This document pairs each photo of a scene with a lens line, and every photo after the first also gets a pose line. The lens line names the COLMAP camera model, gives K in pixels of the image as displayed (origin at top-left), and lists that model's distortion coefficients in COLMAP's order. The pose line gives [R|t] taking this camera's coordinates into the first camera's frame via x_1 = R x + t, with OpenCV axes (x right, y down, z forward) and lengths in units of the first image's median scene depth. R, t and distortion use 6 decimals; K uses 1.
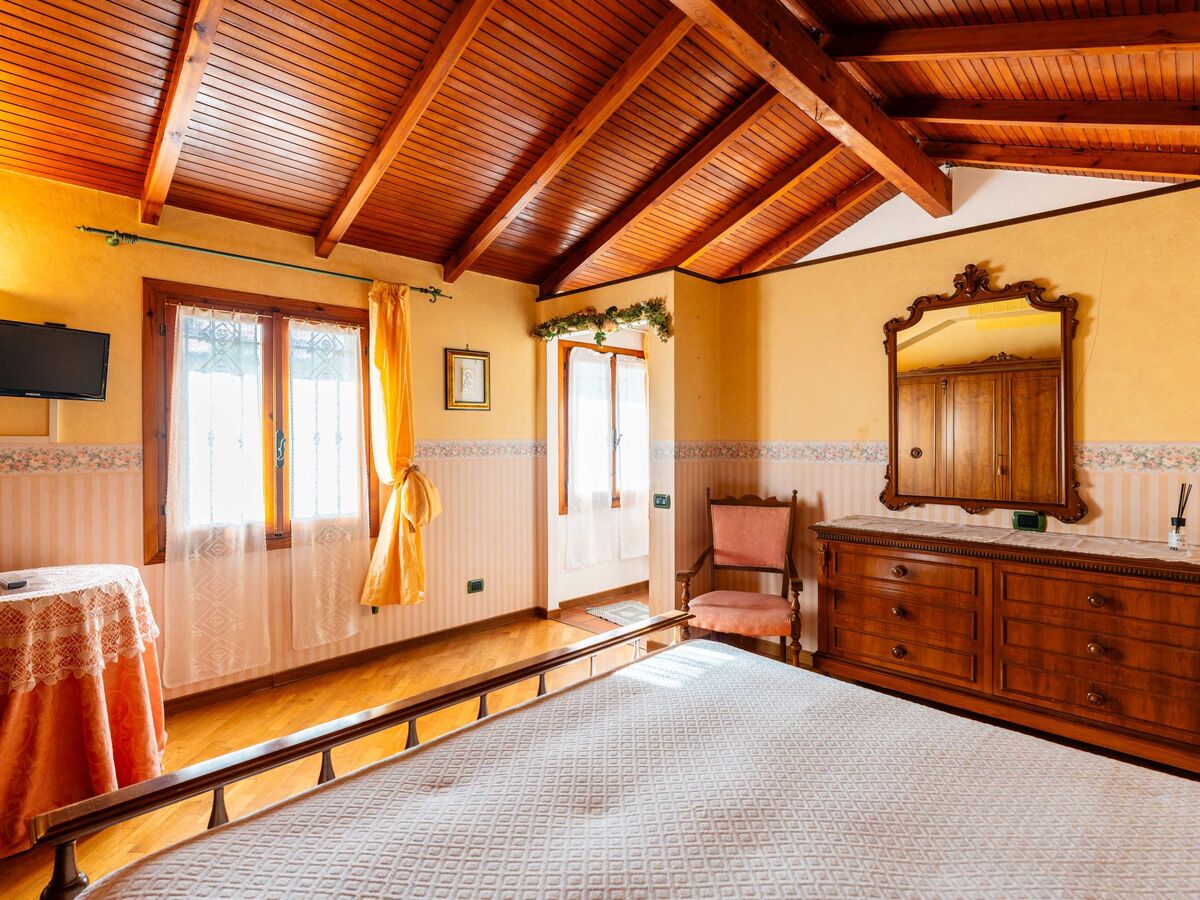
lens RADIAL K [[621.6, 0, 603.2], [0, 621.6, 440.9], [0, 0, 1]] dist [-0.006189, 0.000522]
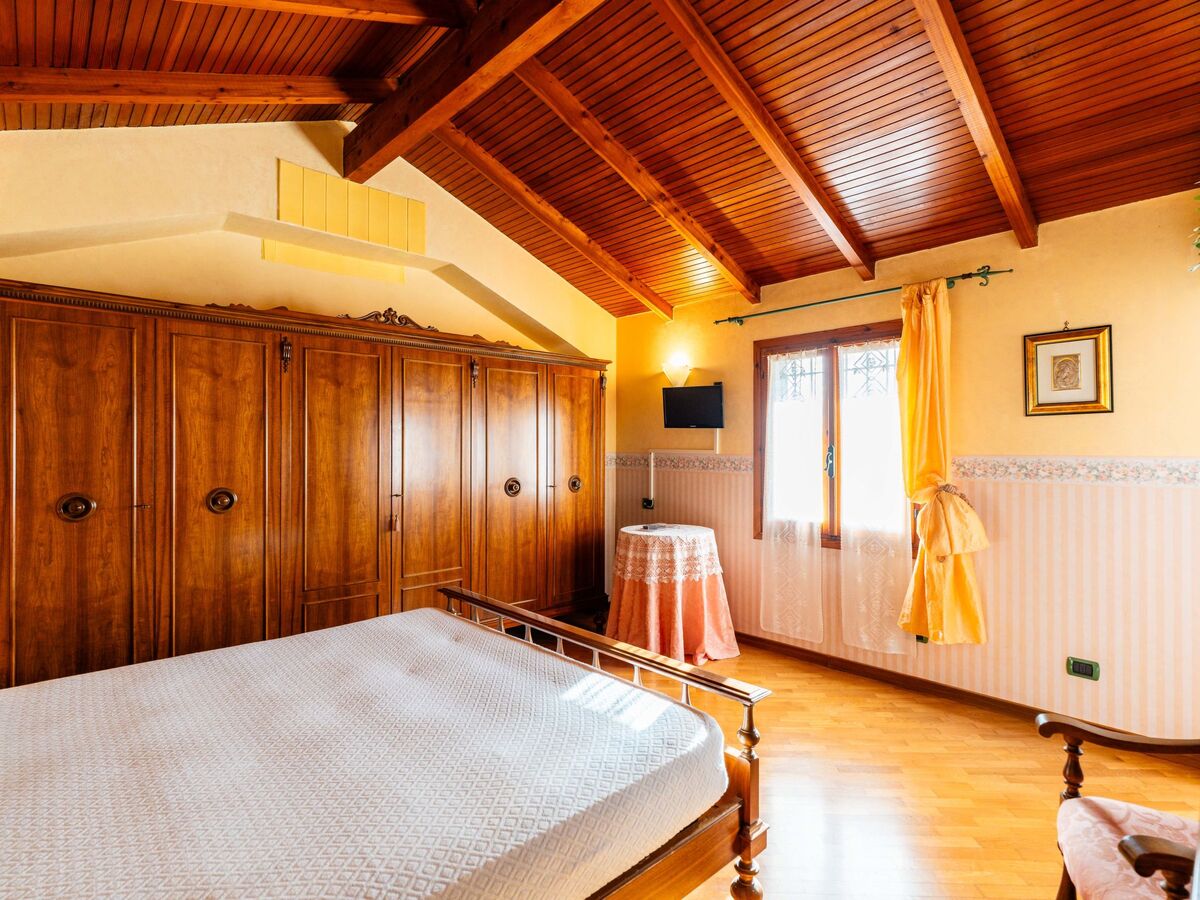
lens RADIAL K [[615.5, 0, 595.0], [0, 615.5, 442.7], [0, 0, 1]] dist [-0.002745, 0.000338]
pose [[-0.059333, -0.008918, -0.998198, 0.627277], [-0.007263, 0.999937, -0.008502, -0.008487], [0.998212, 0.006745, -0.059394, 0.614481]]
